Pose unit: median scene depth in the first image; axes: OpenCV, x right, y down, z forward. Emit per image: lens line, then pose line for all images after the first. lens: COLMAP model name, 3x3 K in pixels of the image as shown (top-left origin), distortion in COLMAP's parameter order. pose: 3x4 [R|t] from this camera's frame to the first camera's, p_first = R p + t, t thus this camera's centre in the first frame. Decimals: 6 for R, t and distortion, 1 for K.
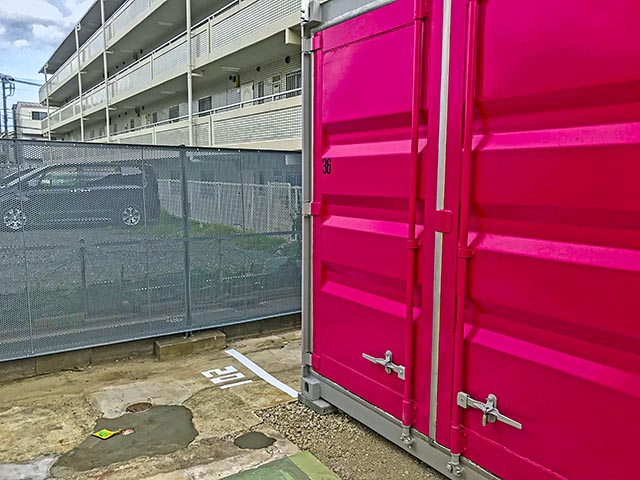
lens RADIAL K [[511.4, 0, 349.7], [0, 511.4, 240.0], [0, 0, 1]] dist [0.006441, 0.006555]
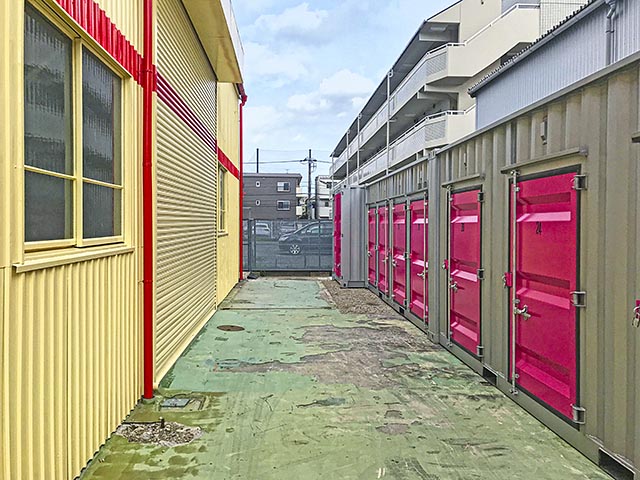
lens RADIAL K [[538.9, 0, 320.0], [0, 538.9, 240.0], [0, 0, 1]] dist [-0.003252, -0.000658]
pose [[0.840727, -0.004271, -0.541442, 0.144488], [-0.051242, 0.994853, -0.087414, 0.025303], [0.539029, 0.101236, 0.836181, -0.189483]]
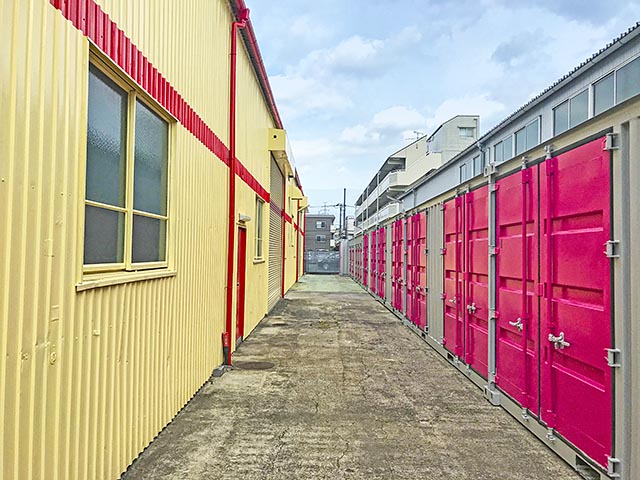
lens RADIAL K [[538.9, 0, 320.0], [0, 538.9, 240.0], [0, 0, 1]] dist [-0.003252, -0.000658]
pose [[0.801872, -0.018712, -0.597203, 0.434003], [-0.078949, 0.987428, -0.136945, 0.081211], [0.592257, 0.156960, 0.790313, -0.573068]]
